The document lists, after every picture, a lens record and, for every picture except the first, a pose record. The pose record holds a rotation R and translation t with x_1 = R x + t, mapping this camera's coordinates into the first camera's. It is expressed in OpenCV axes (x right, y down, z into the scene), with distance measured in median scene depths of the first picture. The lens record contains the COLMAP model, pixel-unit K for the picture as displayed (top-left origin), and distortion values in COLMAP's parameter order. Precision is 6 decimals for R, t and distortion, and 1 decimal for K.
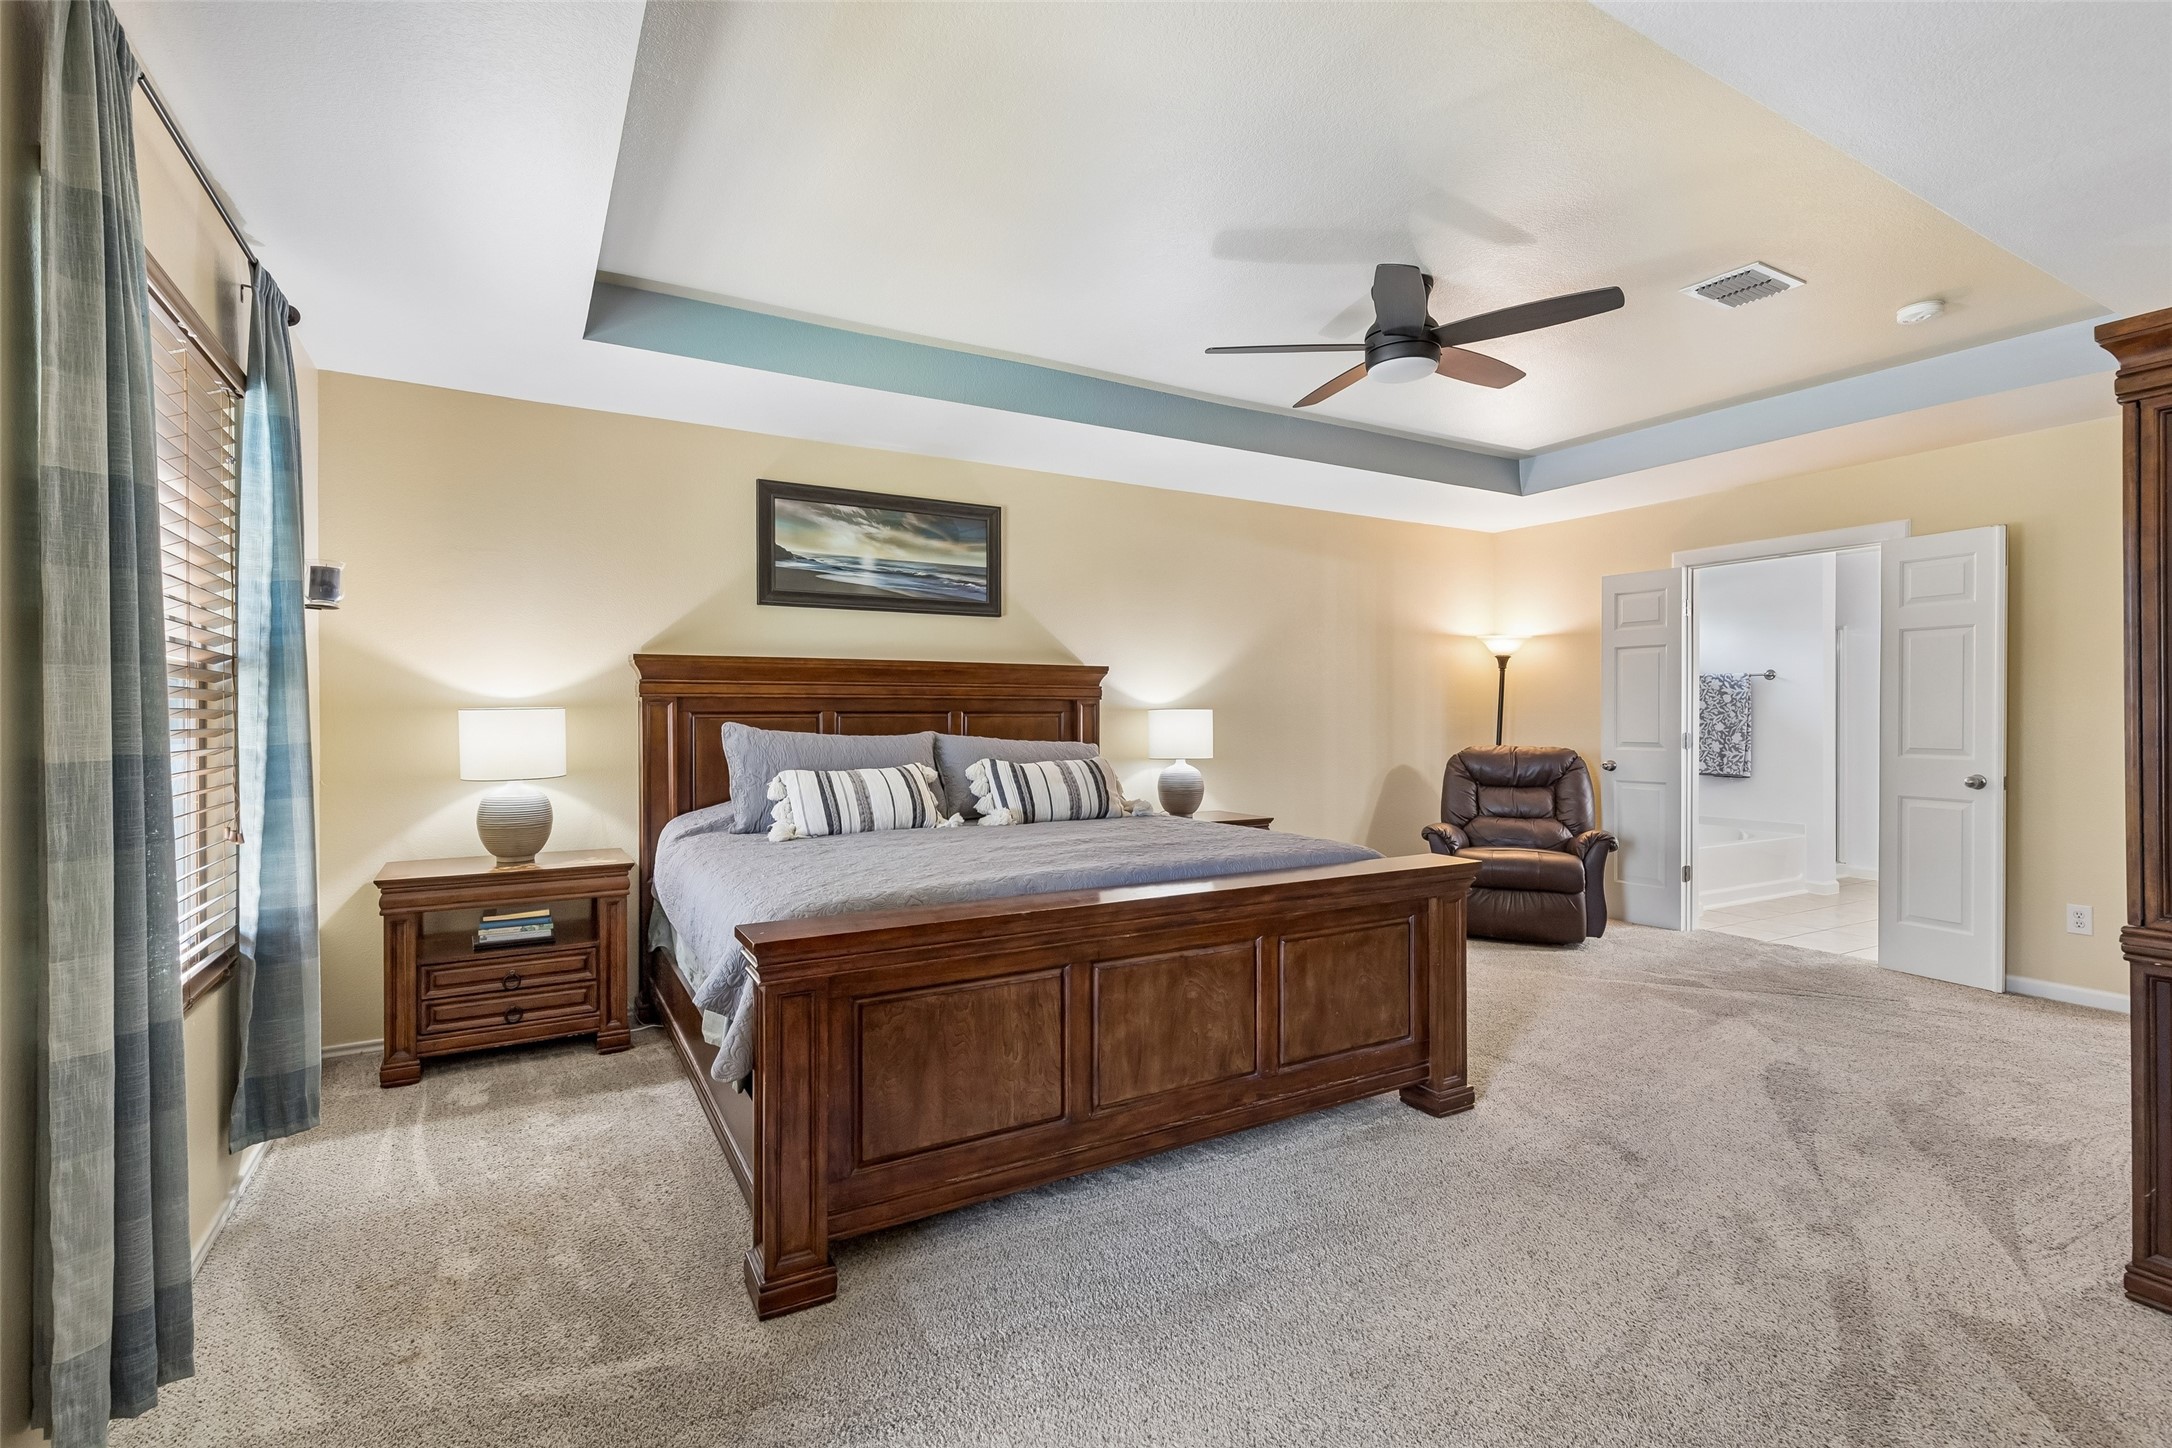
lens RADIAL K [[986.6, 0, 1095.7], [0, 986.6, 714.3], [0, 0, 1]] dist [0.007691, -0.001294]
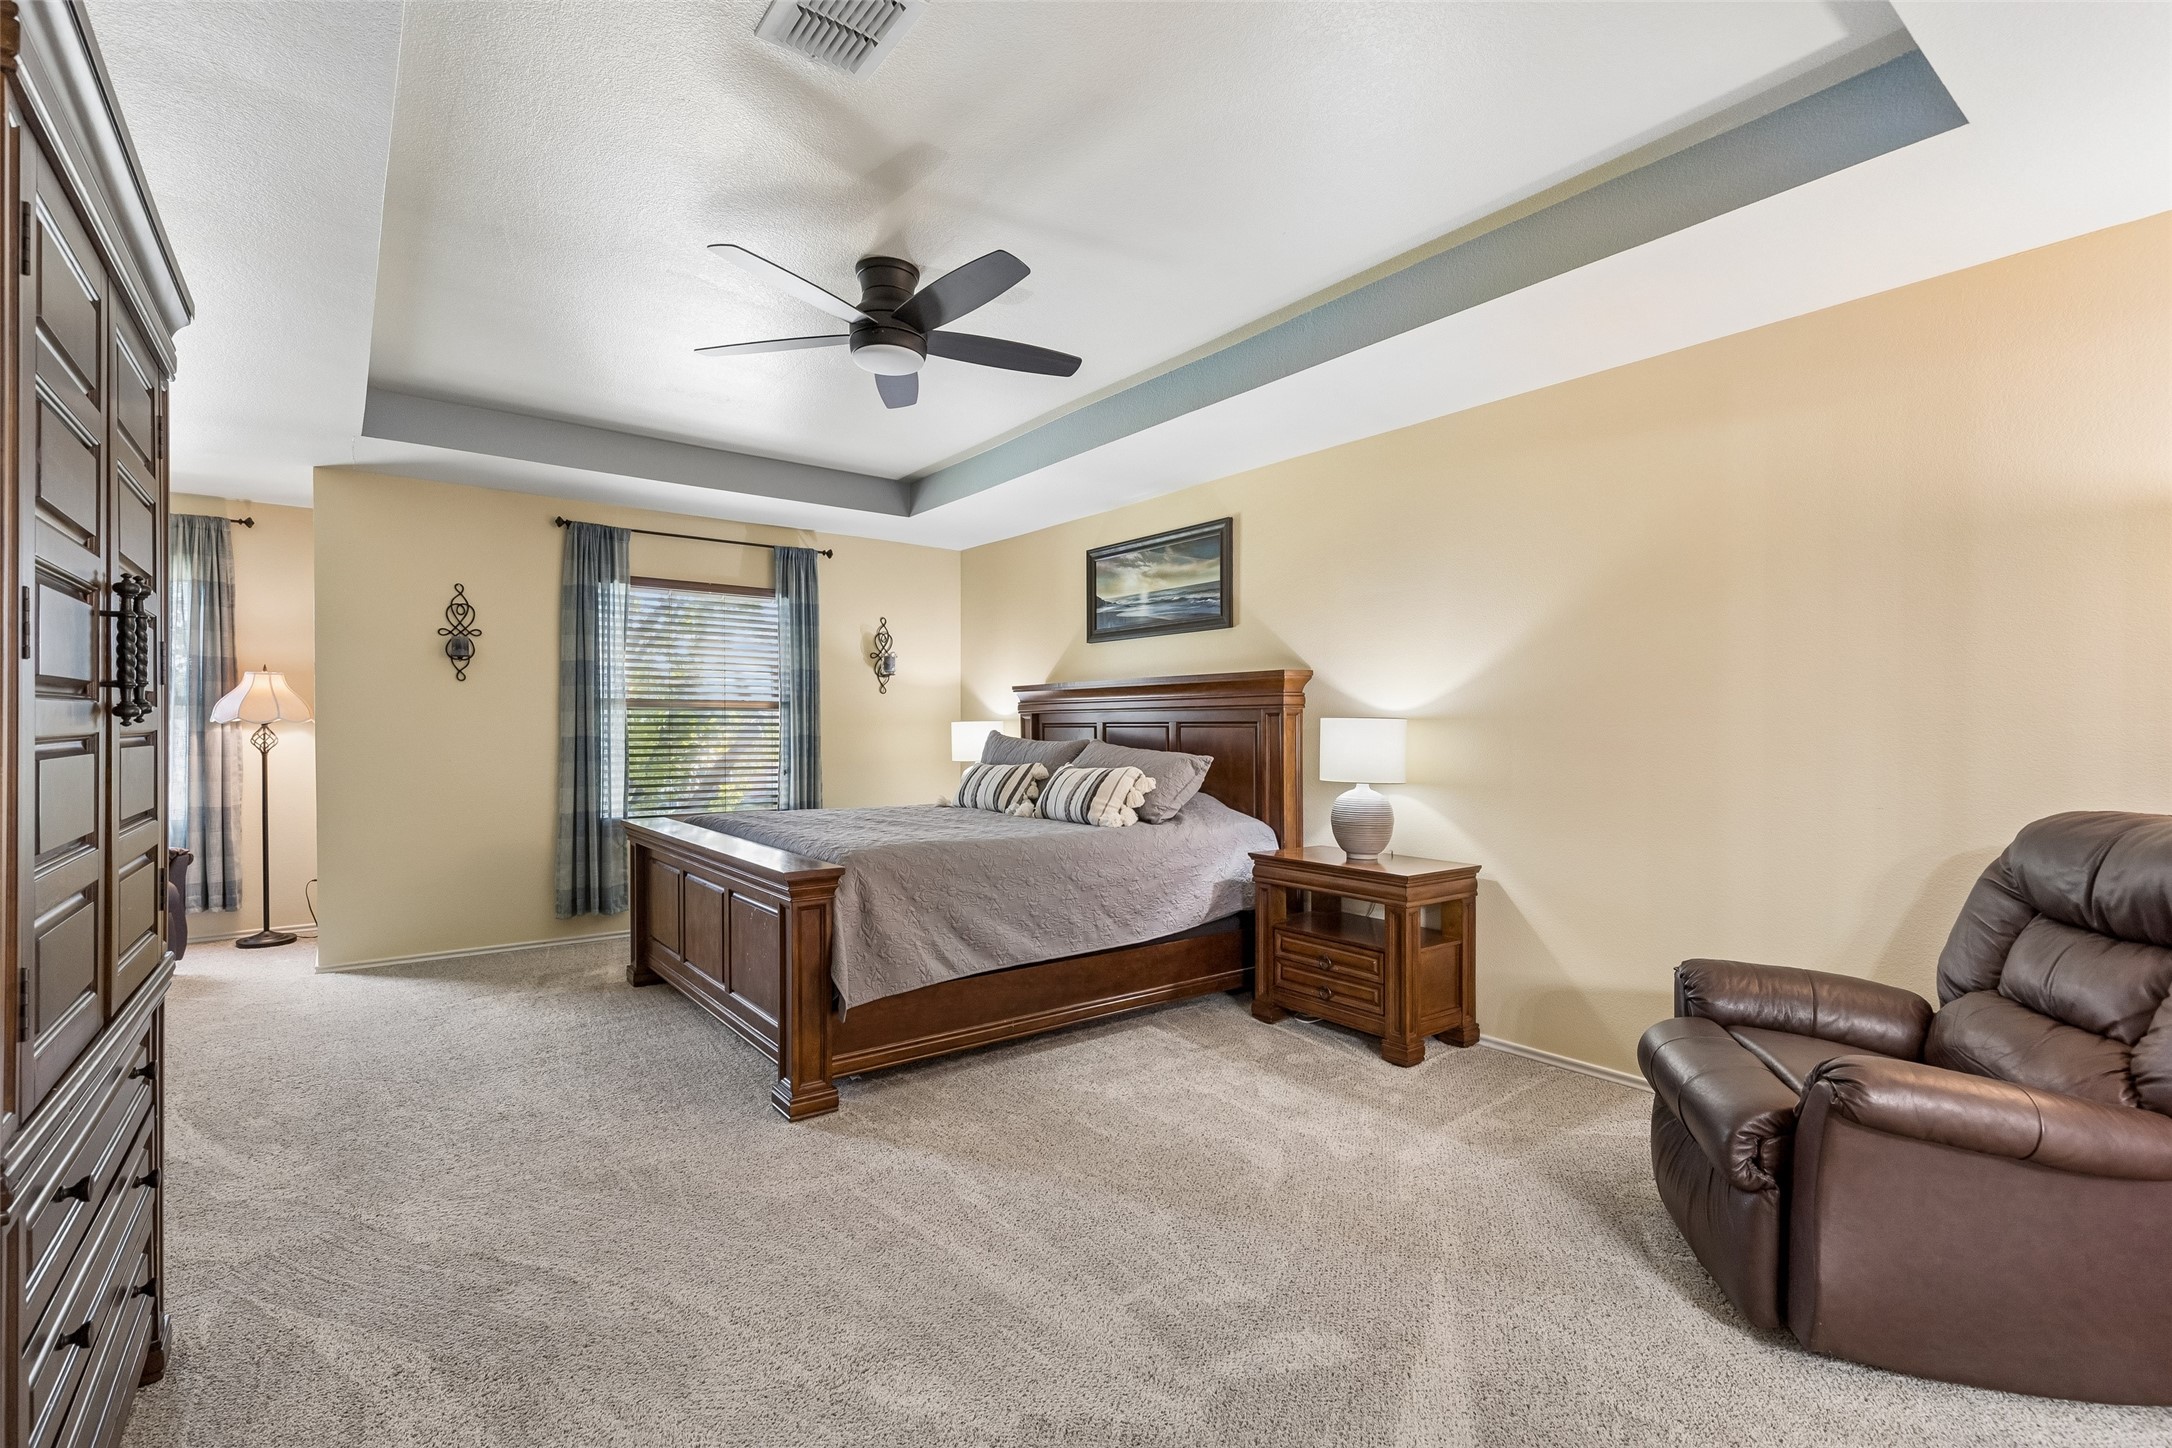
lens RADIAL K [[986.6, 0, 1088.3], [0, 986.6, 727.7], [0, 0, 1]] dist [0.007691, -0.001294]
pose [[0.125362, -0.002168, -0.992109, 0.882207], [-0.006176, 0.999977, -0.002966, 0.006864], [0.992092, 0.006499, 0.125346, 0.740538]]
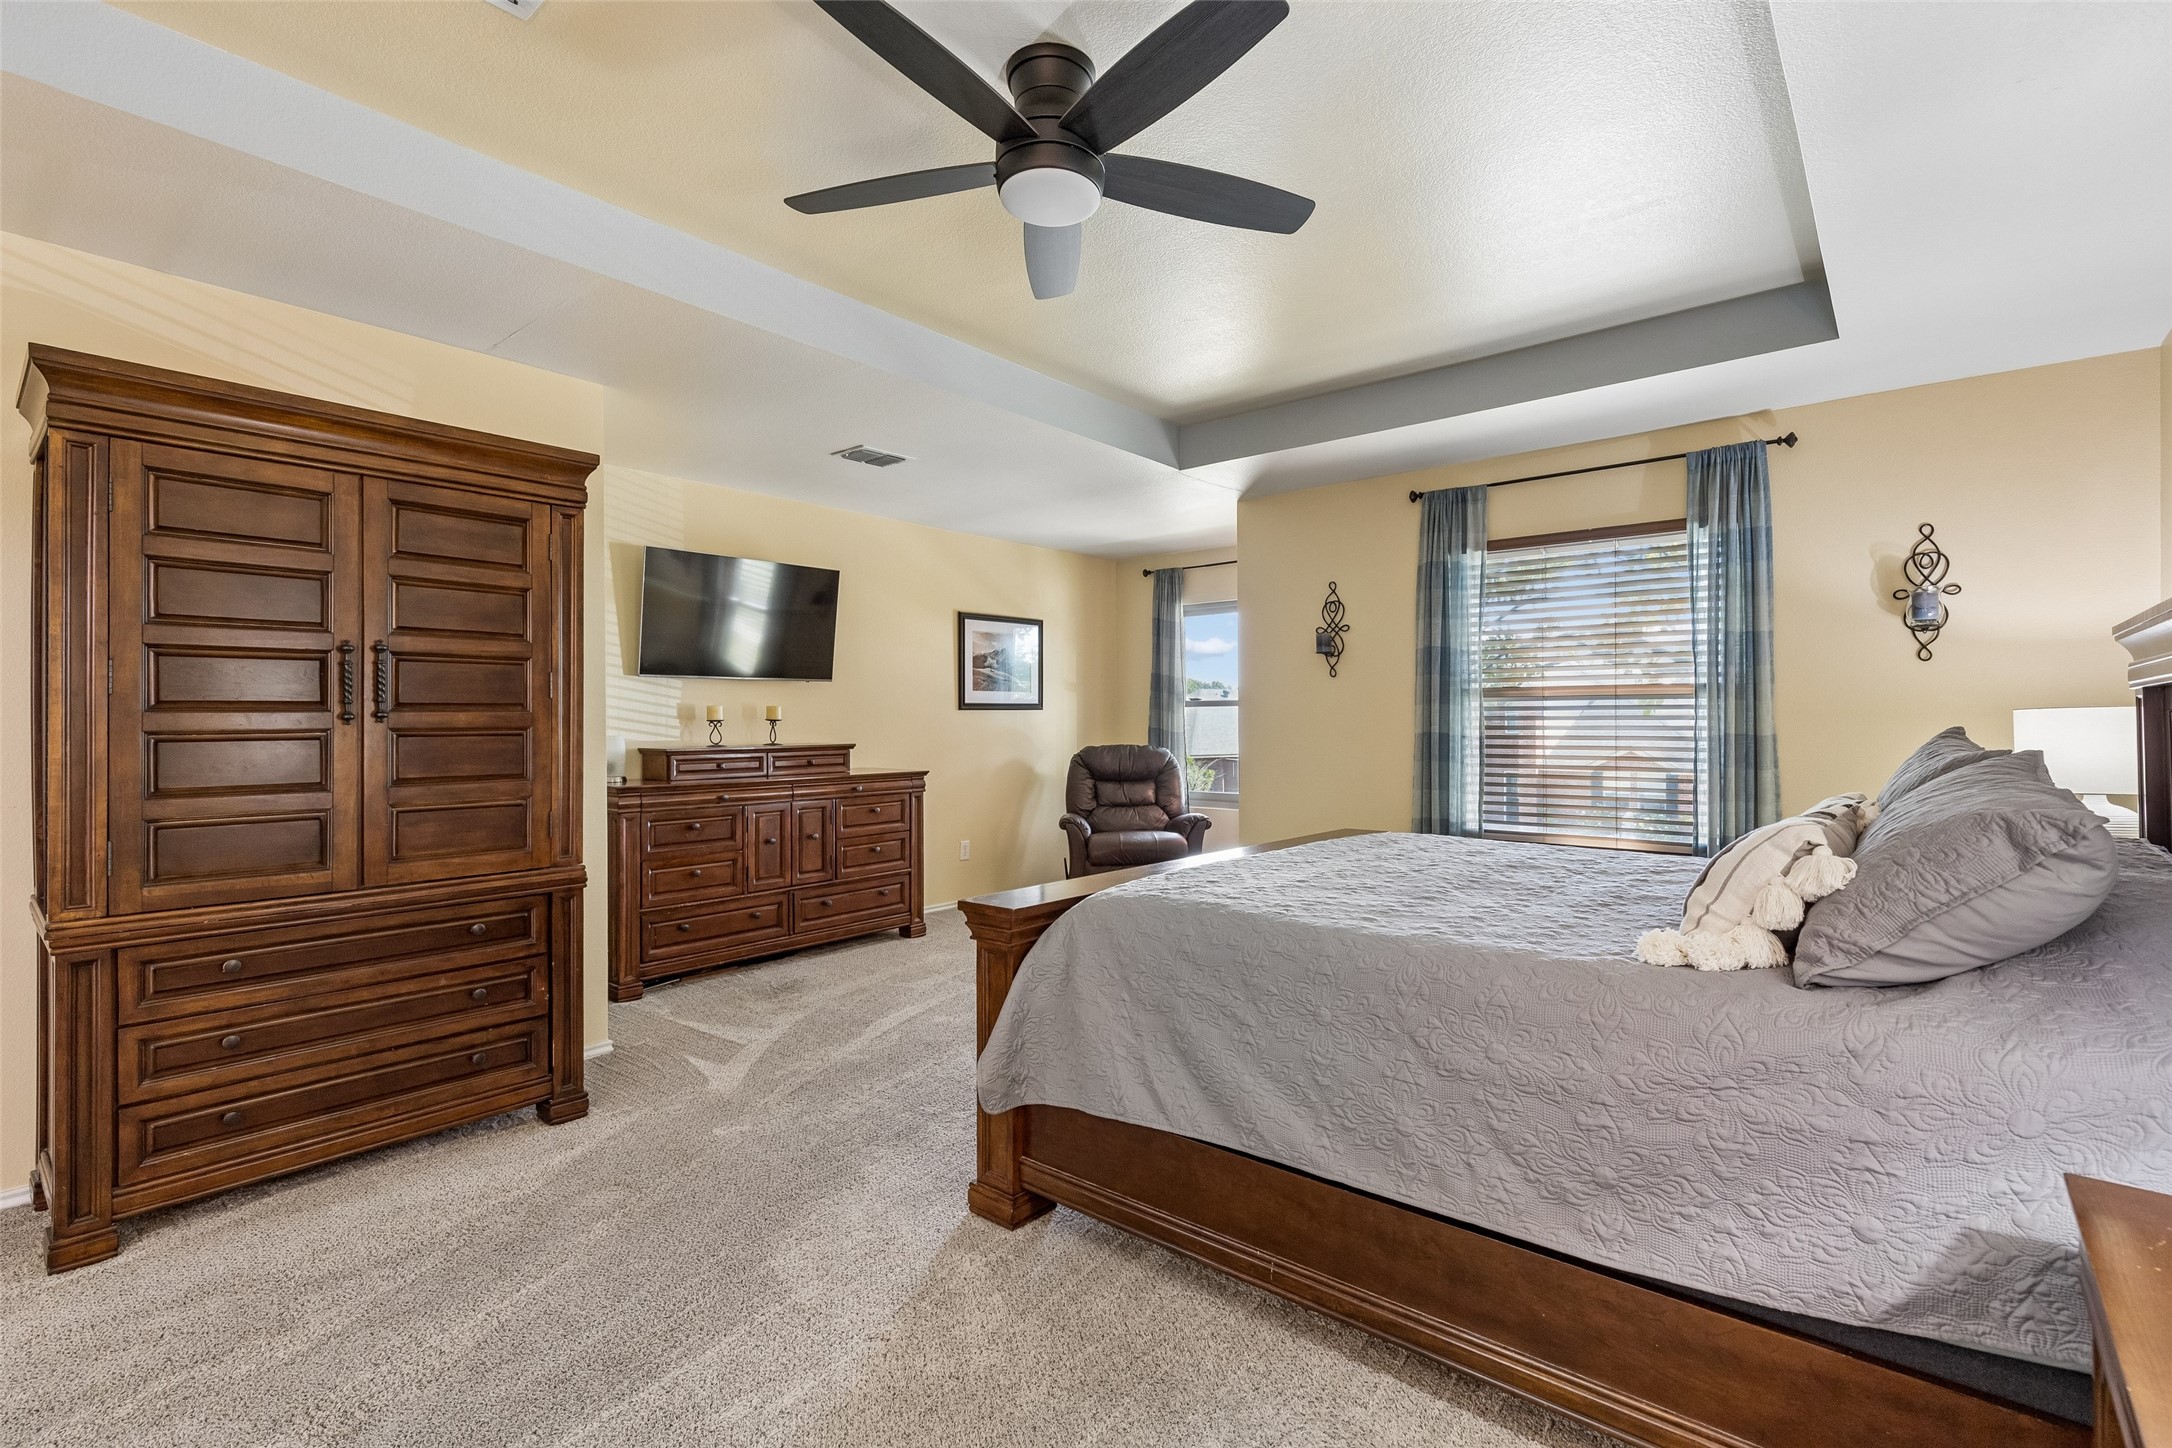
lens RADIAL K [[986.6, 0, 1083.4], [0, 986.6, 713.6], [0, 0, 1]] dist [0.007691, -0.001294]
pose [[-0.941960, -0.005706, -0.335677, 0.353056], [-0.004052, 0.999976, -0.005627, 0.004506], [0.335701, -0.003941, -0.941960, 1.130336]]
